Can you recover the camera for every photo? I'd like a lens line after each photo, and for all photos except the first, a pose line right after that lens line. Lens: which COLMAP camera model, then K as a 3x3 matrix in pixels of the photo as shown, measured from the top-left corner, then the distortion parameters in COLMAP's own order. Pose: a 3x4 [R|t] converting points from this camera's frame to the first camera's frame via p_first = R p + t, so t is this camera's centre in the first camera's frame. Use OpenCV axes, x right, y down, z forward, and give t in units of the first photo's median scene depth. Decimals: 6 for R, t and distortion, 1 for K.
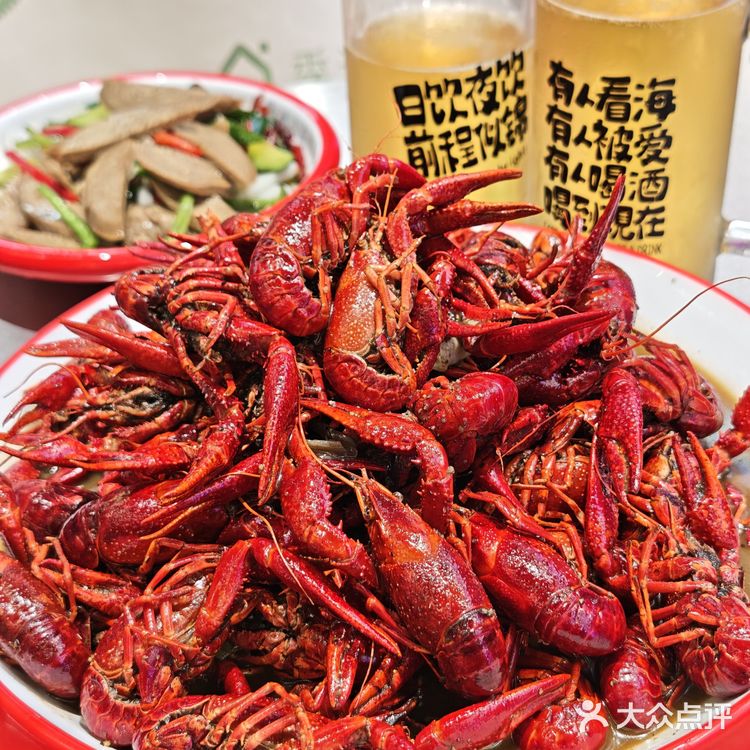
lens RADIAL K [[1354.2, 0, 375.0], [0, 1354.2, 375.0], [0, 0, 1]] dist [0.025533, 0.277747]
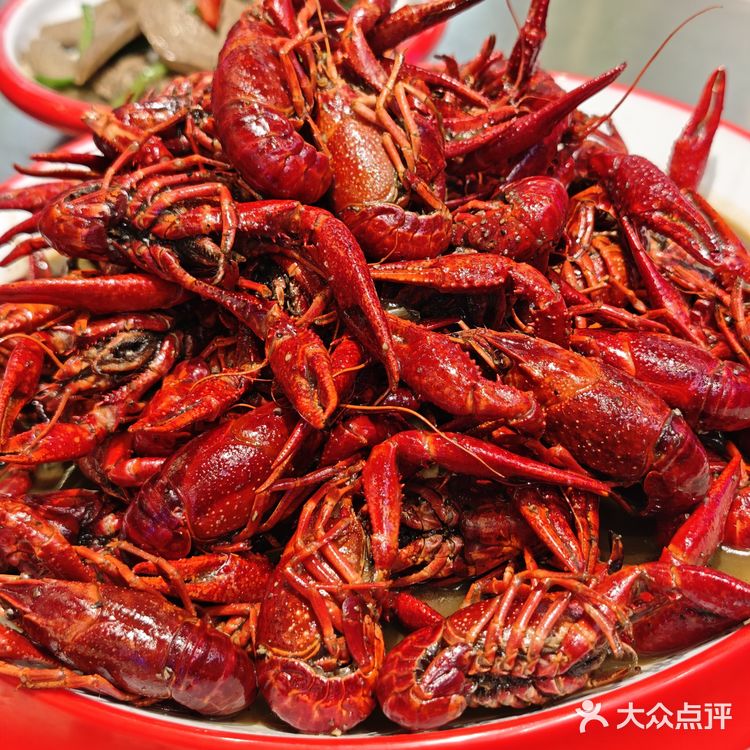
lens RADIAL K [[1354.2, 0, 375.0], [0, 1354.2, 375.0], [0, 0, 1]] dist [0.025533, 0.277747]
pose [[0.867199, -0.335624, 0.367862, -0.367850], [0.318863, 0.941688, 0.107475, -0.006943], [-0.382482, 0.024095, 0.923649, 0.222848]]
